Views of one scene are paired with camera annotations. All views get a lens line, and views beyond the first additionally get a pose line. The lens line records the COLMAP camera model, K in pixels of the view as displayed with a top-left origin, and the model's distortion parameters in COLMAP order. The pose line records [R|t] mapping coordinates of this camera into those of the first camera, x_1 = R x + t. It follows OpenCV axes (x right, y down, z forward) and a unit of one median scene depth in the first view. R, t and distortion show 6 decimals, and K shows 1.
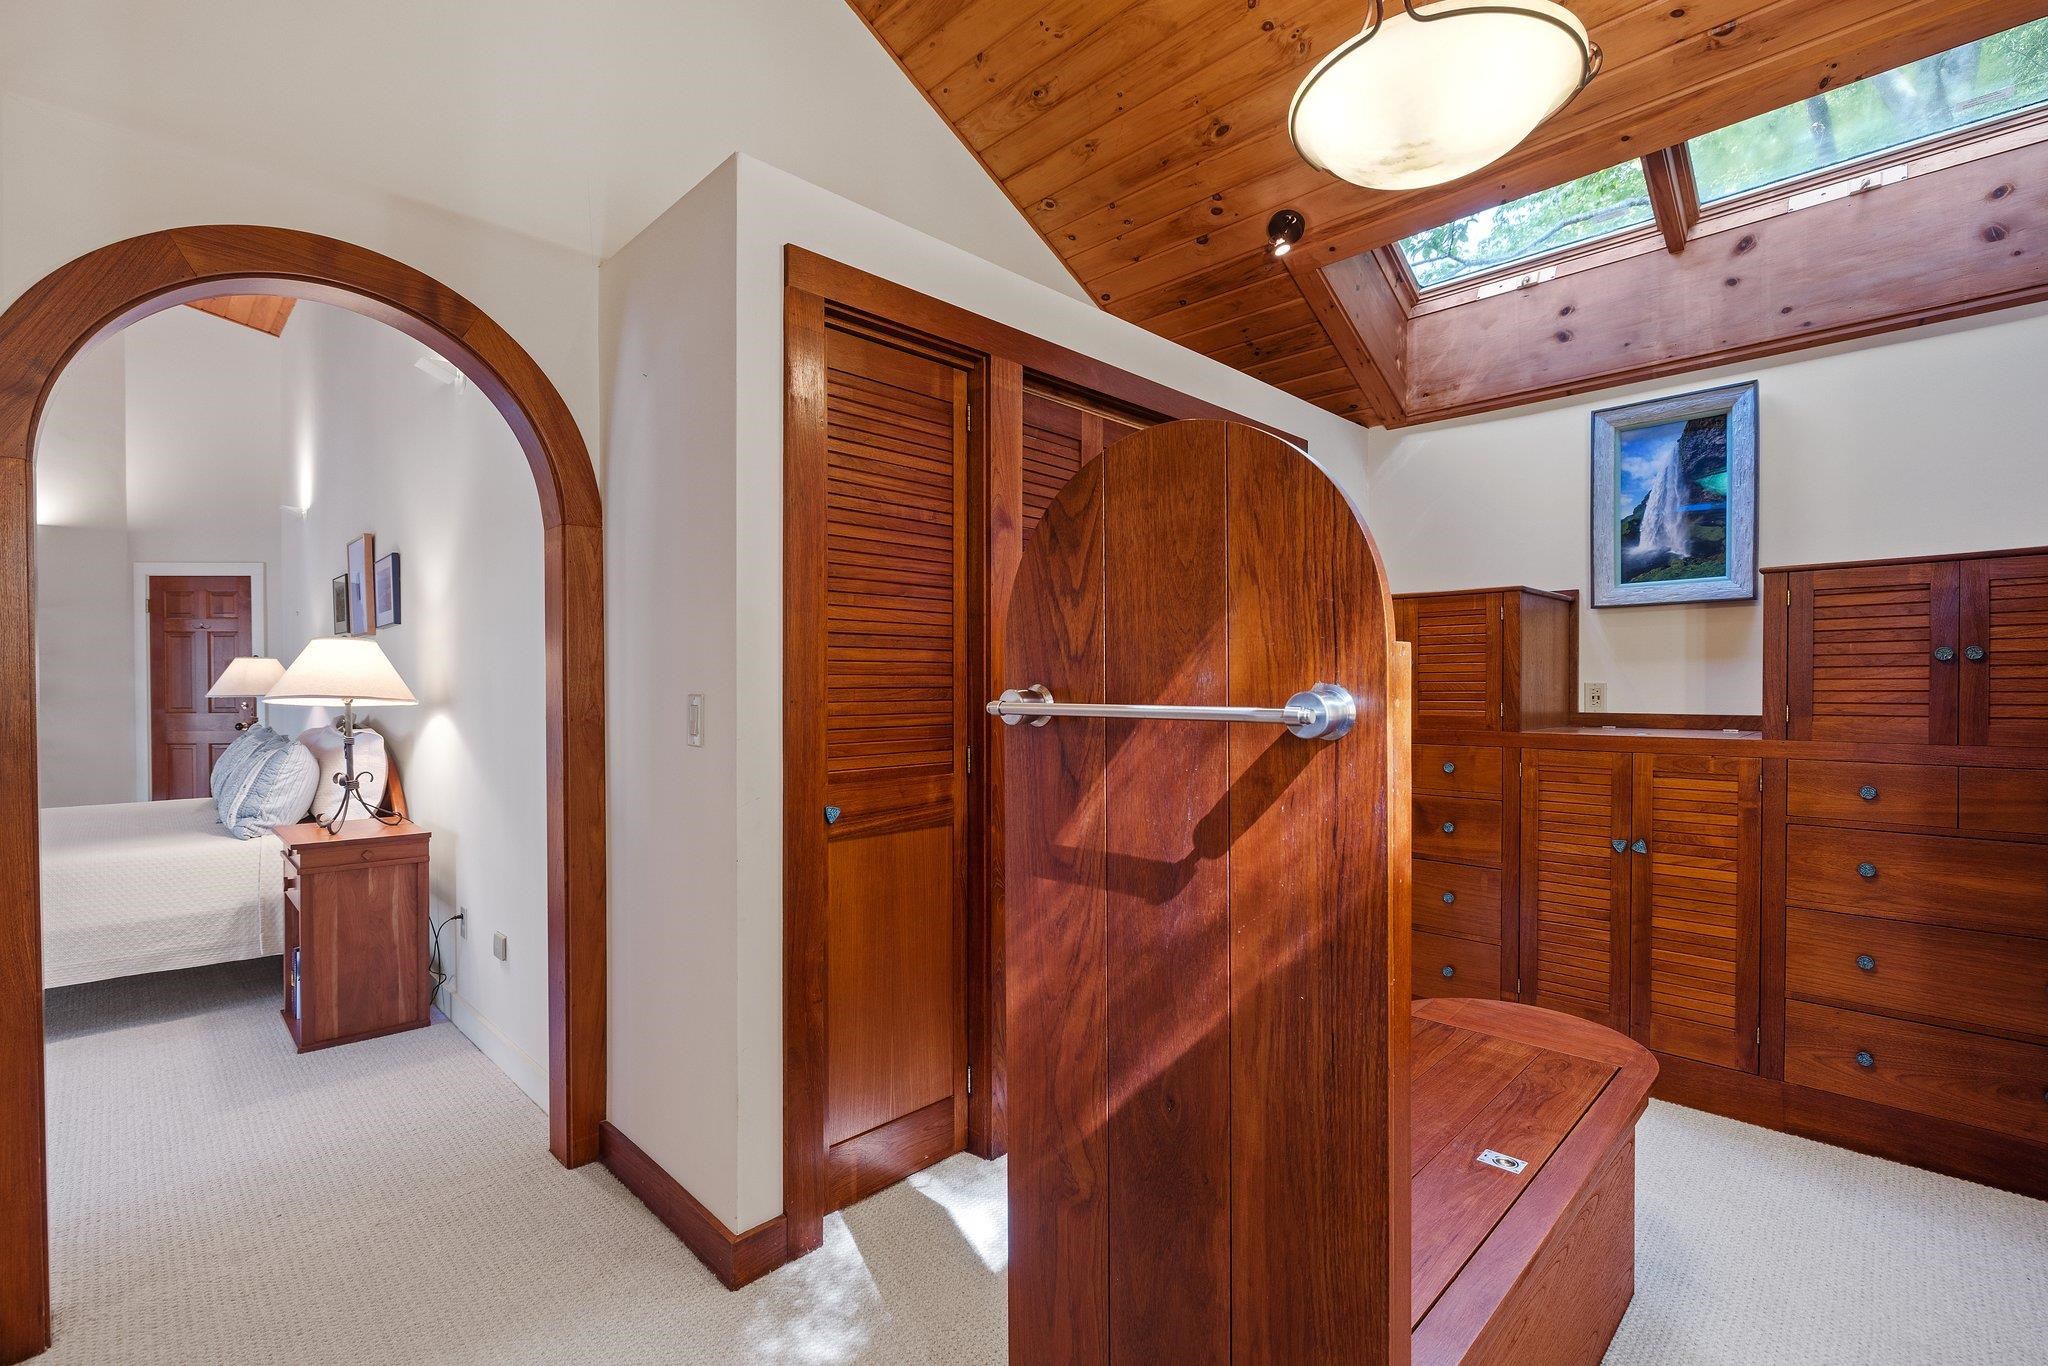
lens RADIAL K [[899.8, 0, 1008.6], [0, 899.8, 696.2], [0, 0, 1]] dist [-0.003342, -0.000113]
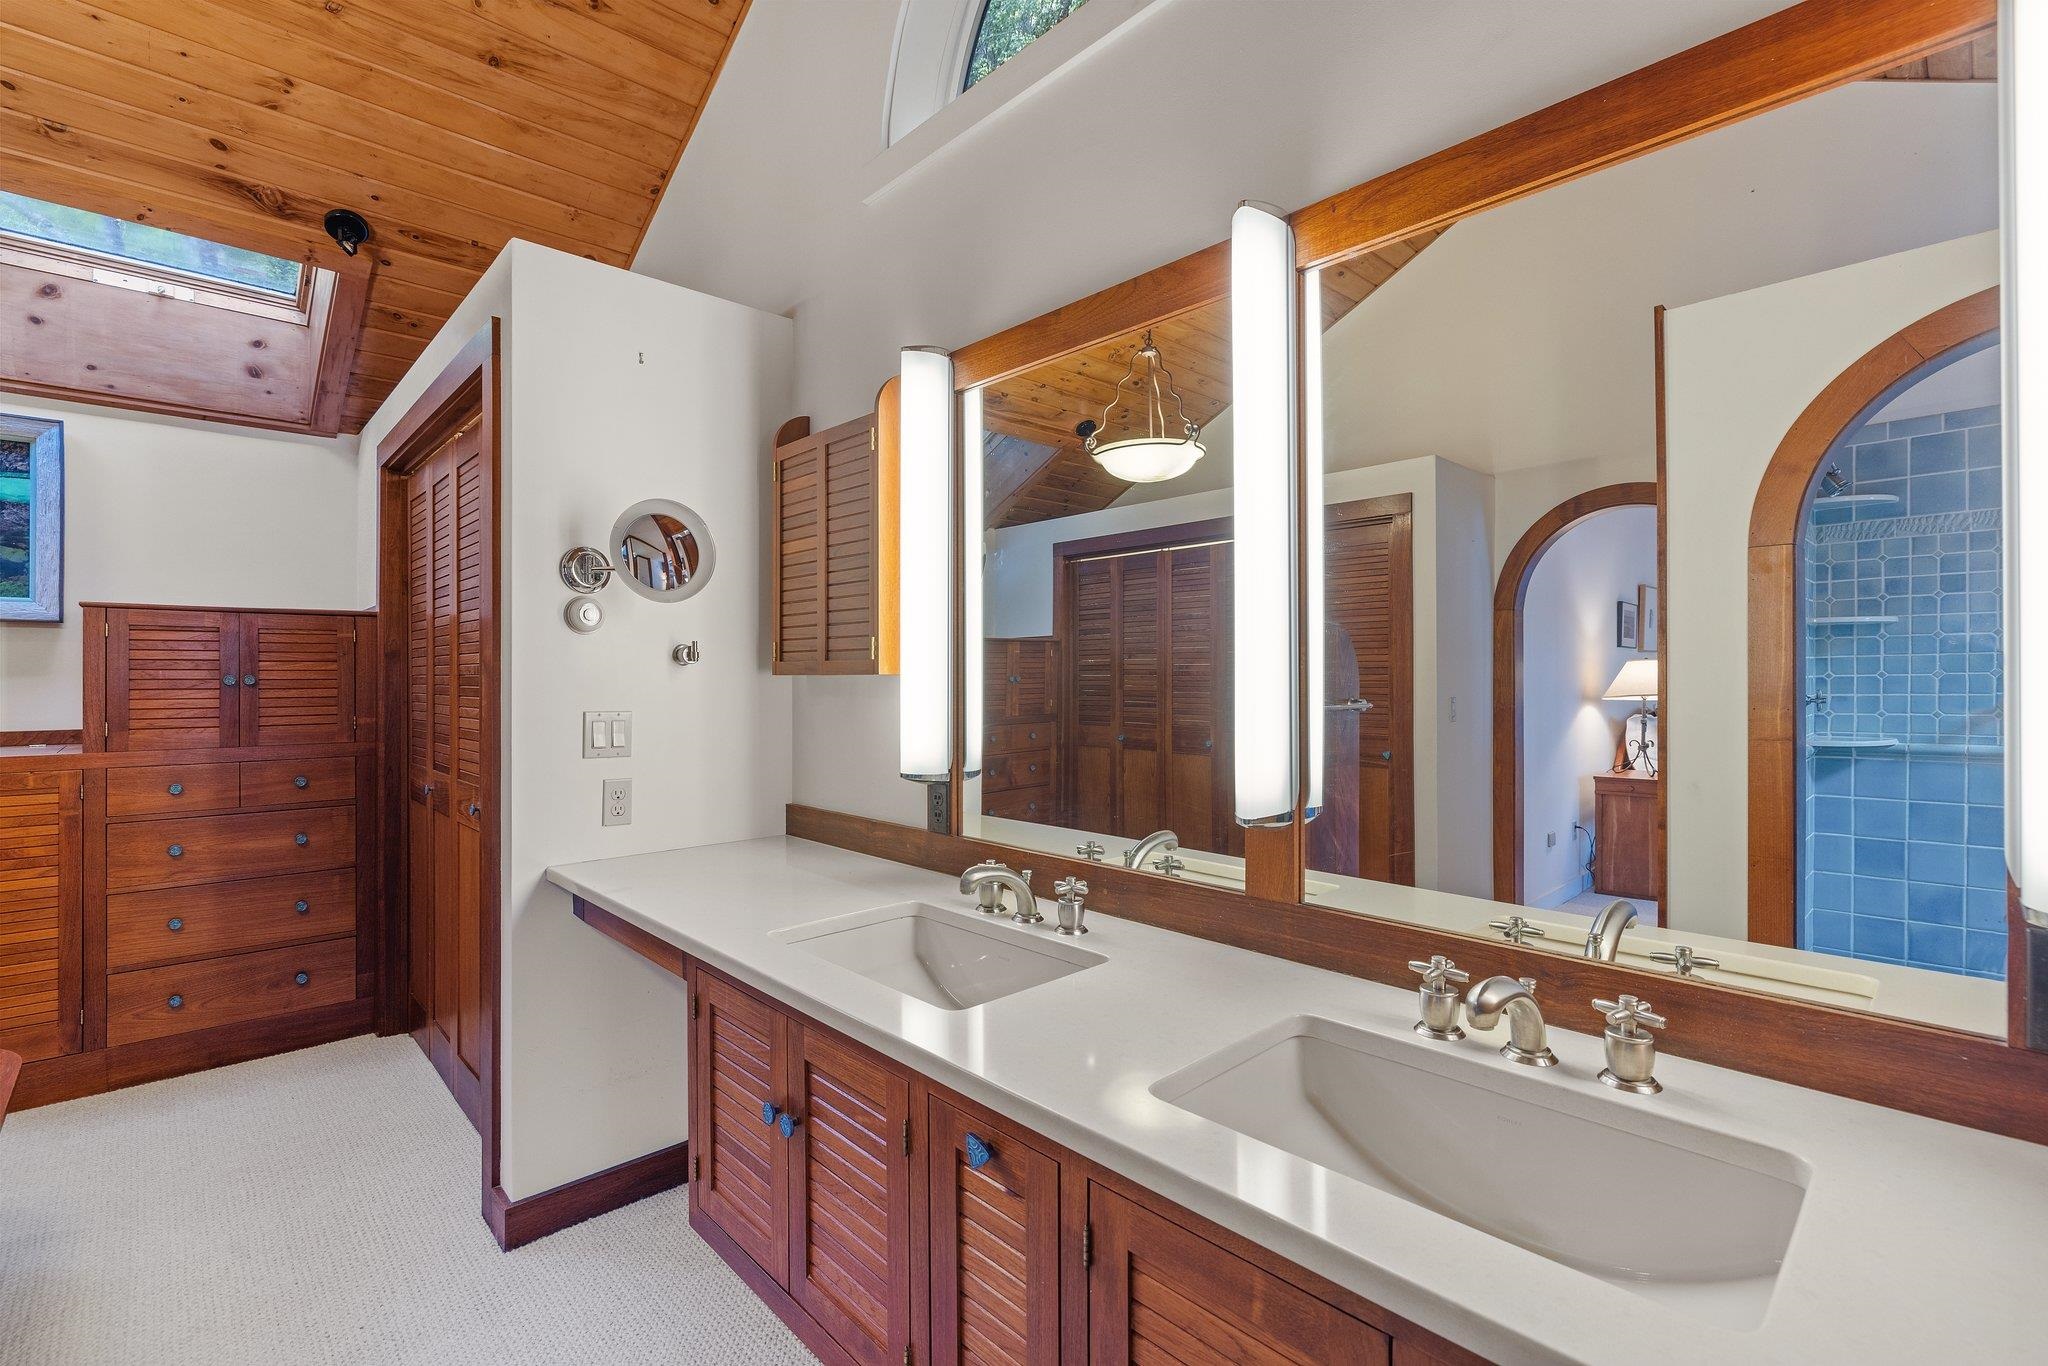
lens RADIAL K [[899.8, 0, 1008.3], [0, 899.8, 683.9], [0, 0, 1]] dist [-0.003342, -0.000113]
pose [[0.017169, 0.000028, 0.999853, -0.271756], [0.011126, 0.999938, -0.000219, -0.025982], [-0.999791, 0.011128, 0.017168, -0.186856]]
